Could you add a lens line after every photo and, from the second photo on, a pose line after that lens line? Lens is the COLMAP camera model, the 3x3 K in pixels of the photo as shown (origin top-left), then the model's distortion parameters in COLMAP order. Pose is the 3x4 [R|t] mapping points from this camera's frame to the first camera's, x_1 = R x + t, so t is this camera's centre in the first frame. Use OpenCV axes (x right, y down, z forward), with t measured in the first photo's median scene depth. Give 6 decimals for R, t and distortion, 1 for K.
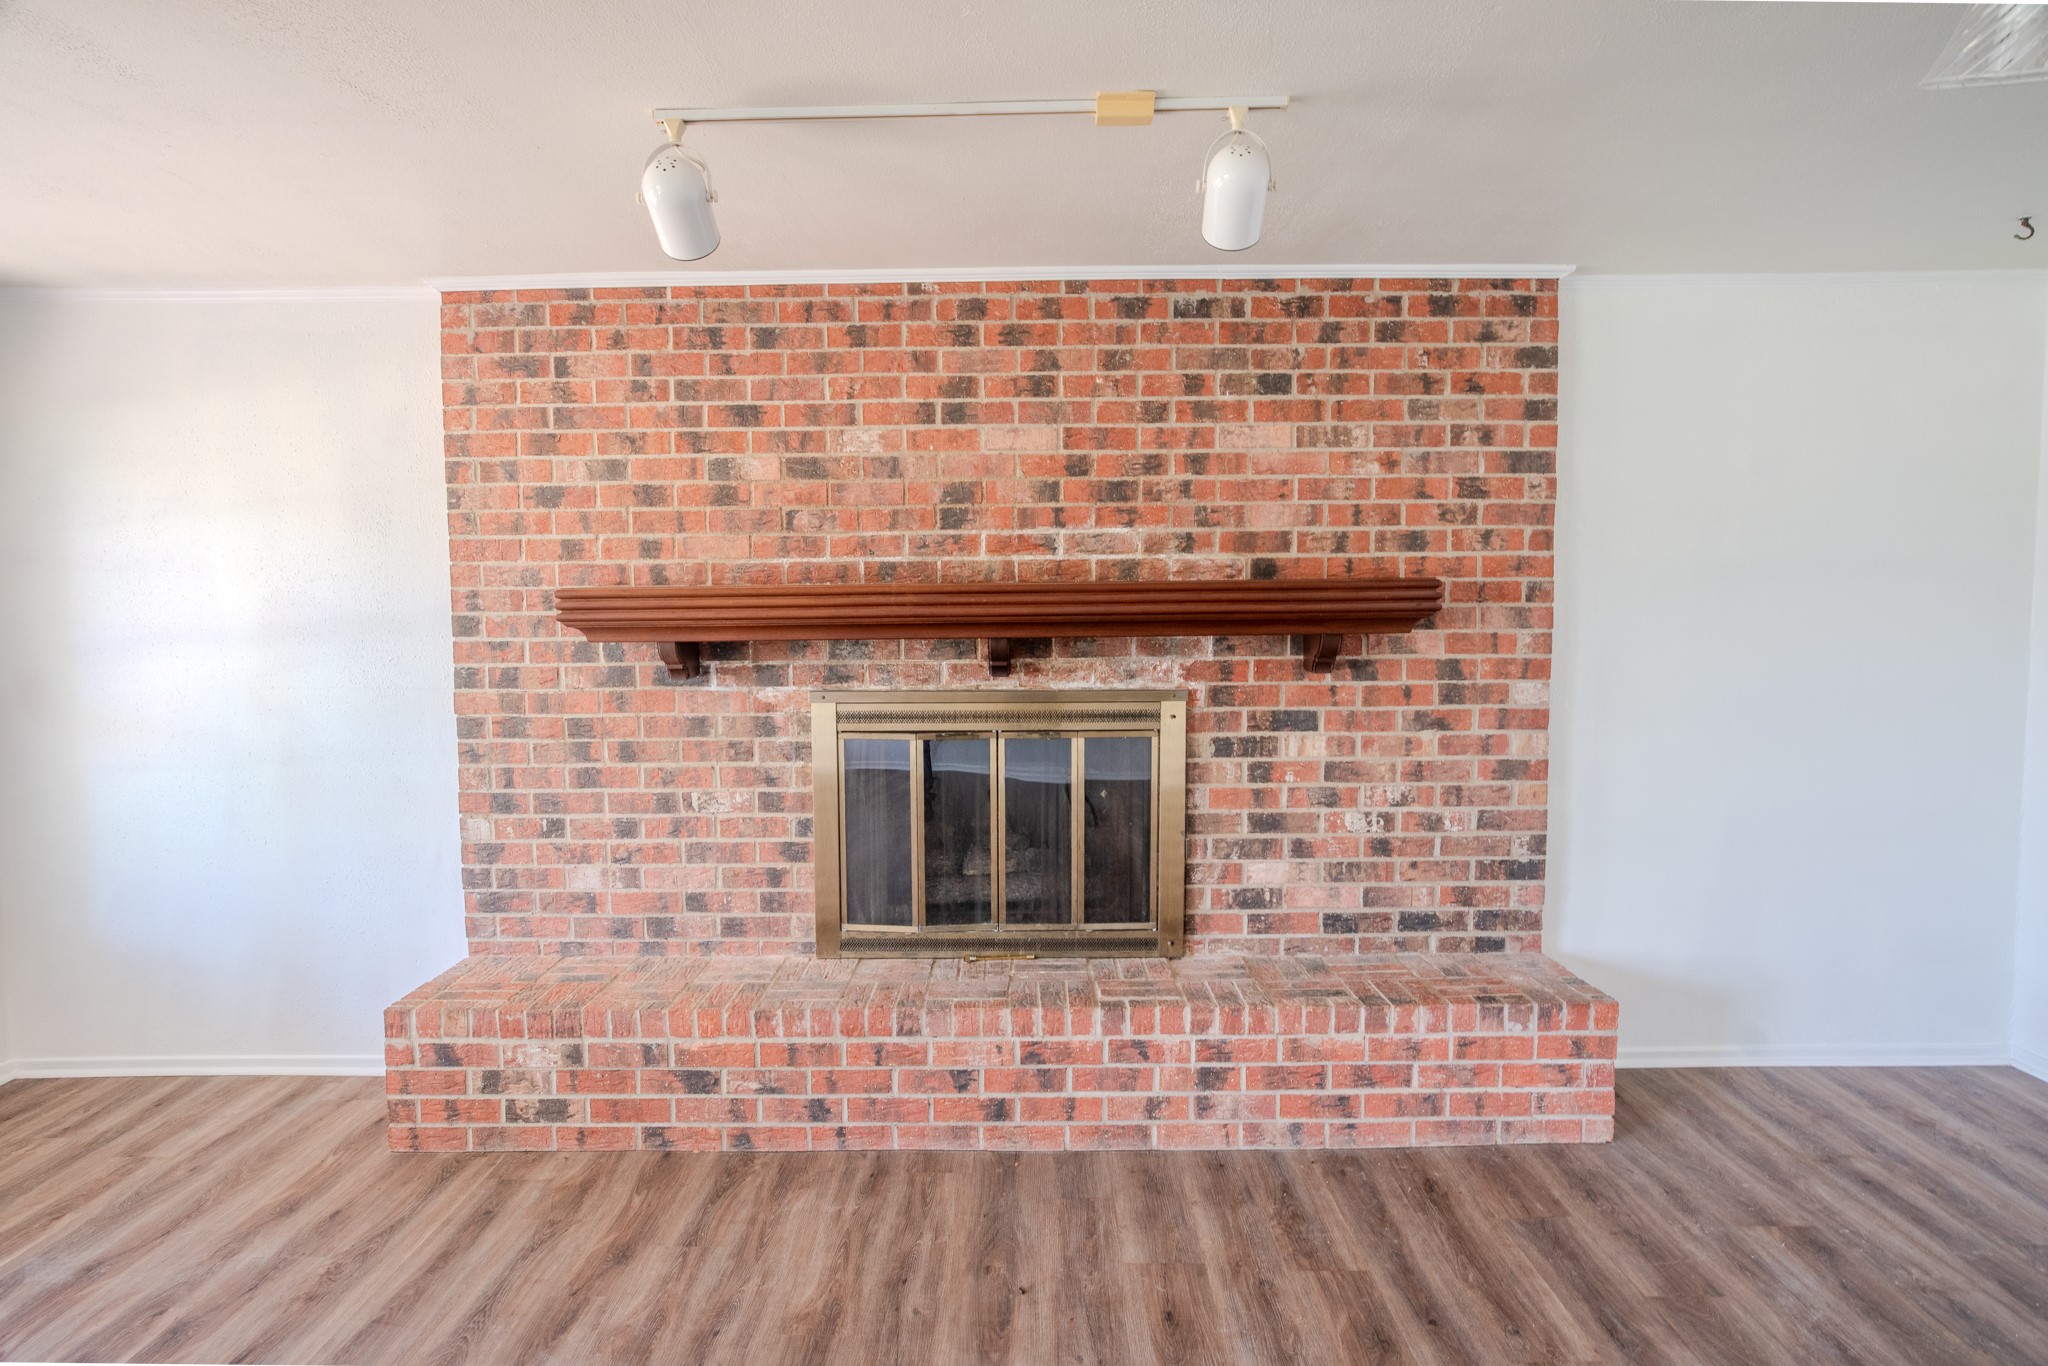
lens RADIAL K [[1180.7, 0, 1024.0], [0, 1180.7, 683.0], [0, 0, 1]] dist [-0.037118, 0.024493]
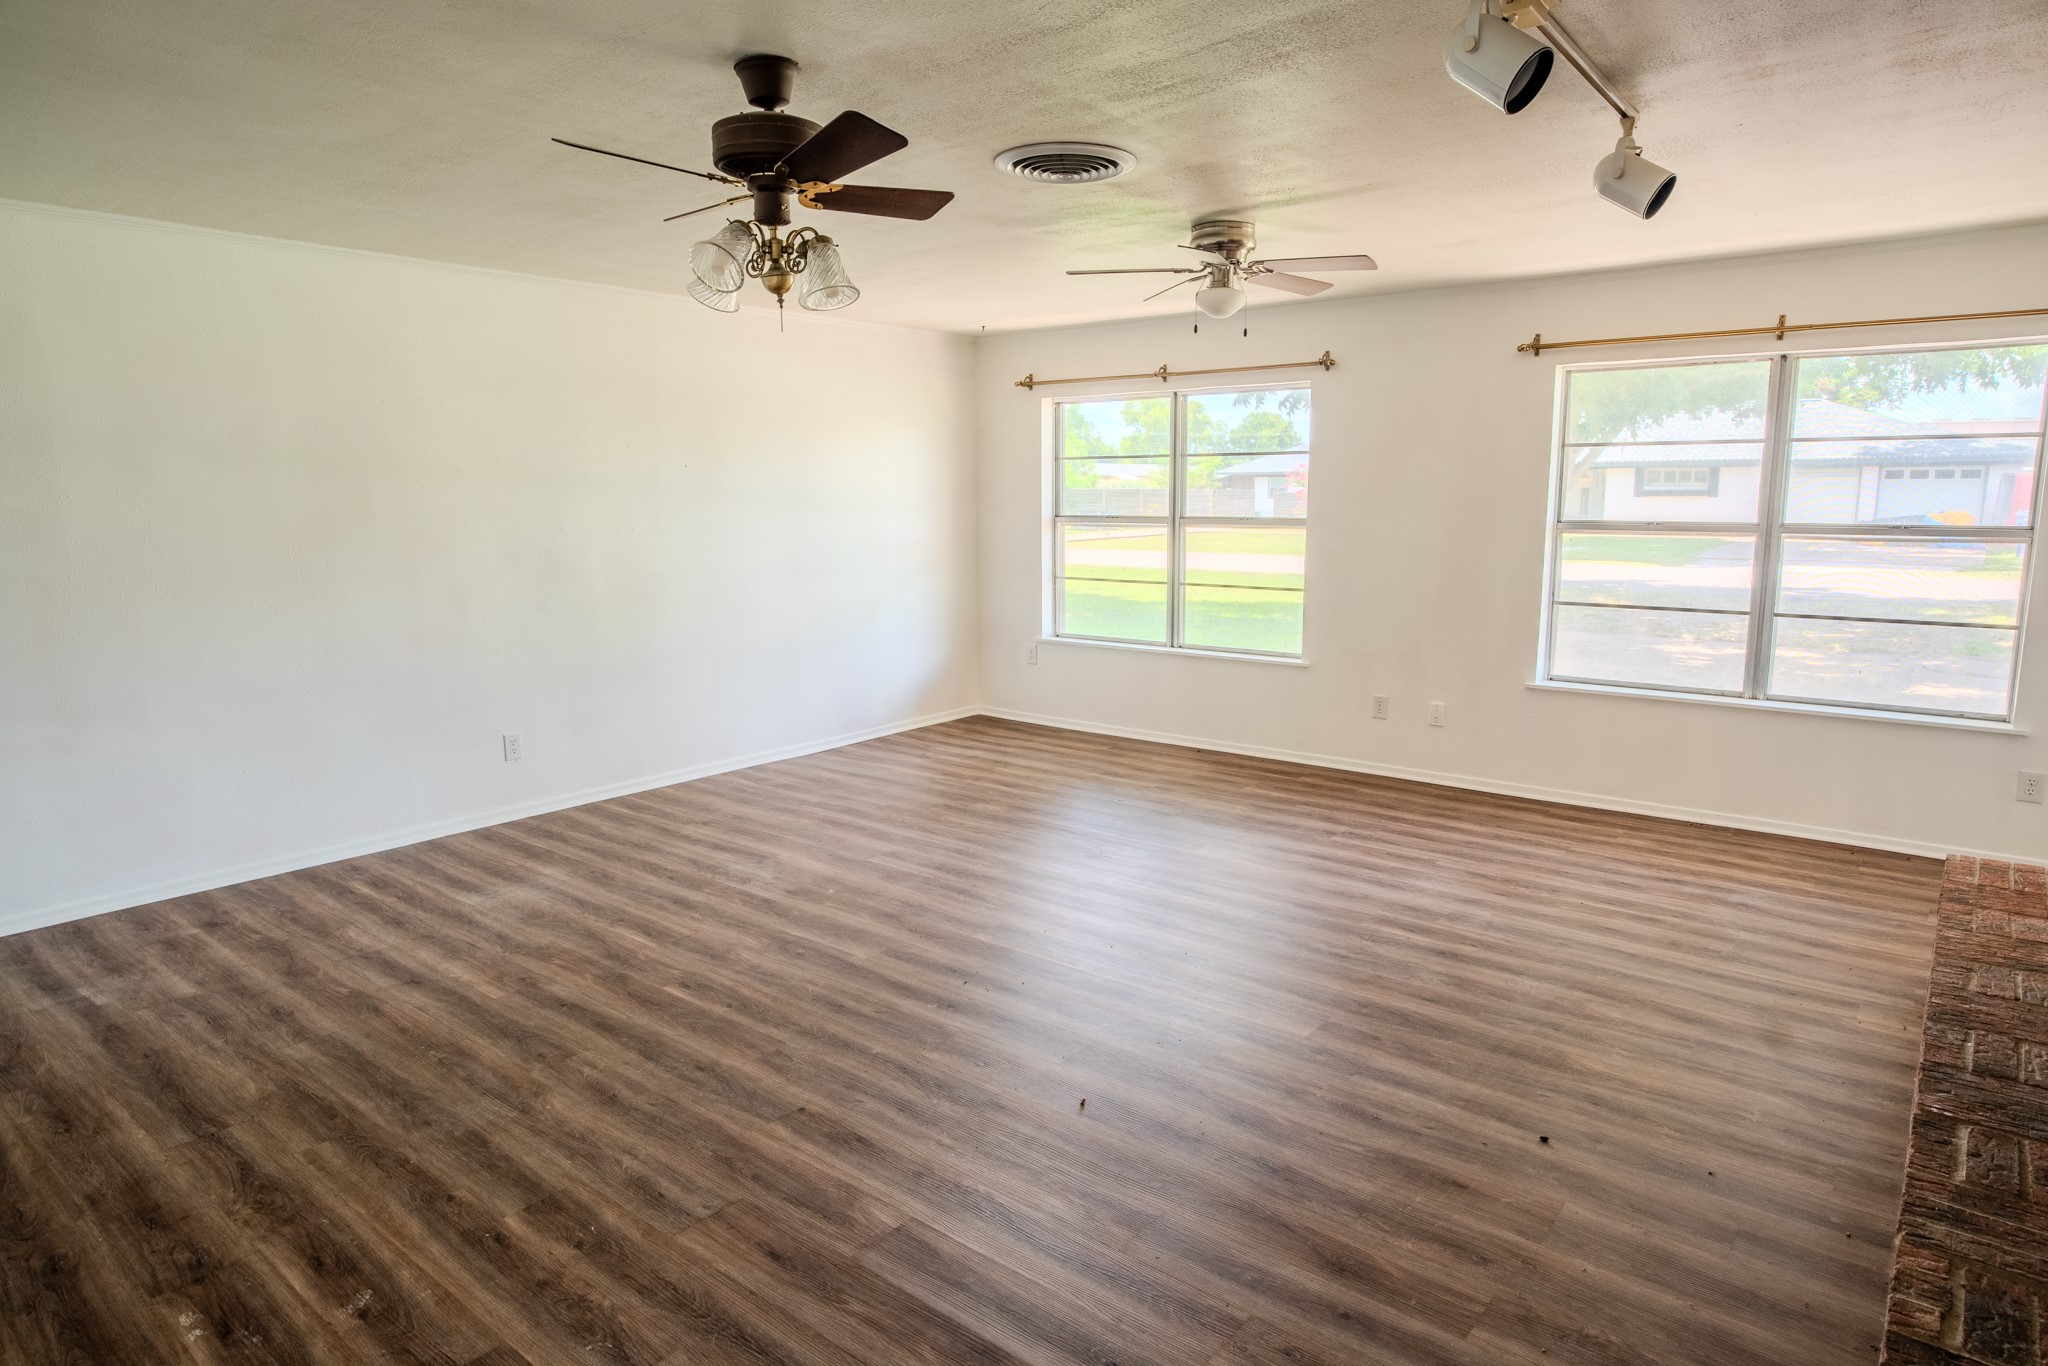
lens RADIAL K [[1200.0, 0, 1024.0], [0, 1200.0, 683.0], [0, 0, 1]] dist [-0.041403, 0.032759]
pose [[-0.624385, 0.135964, -0.769193, 0.779923], [-0.042886, 0.977282, 0.207559, -0.072187], [0.779939, 0.162584, -0.604369, 0.875153]]
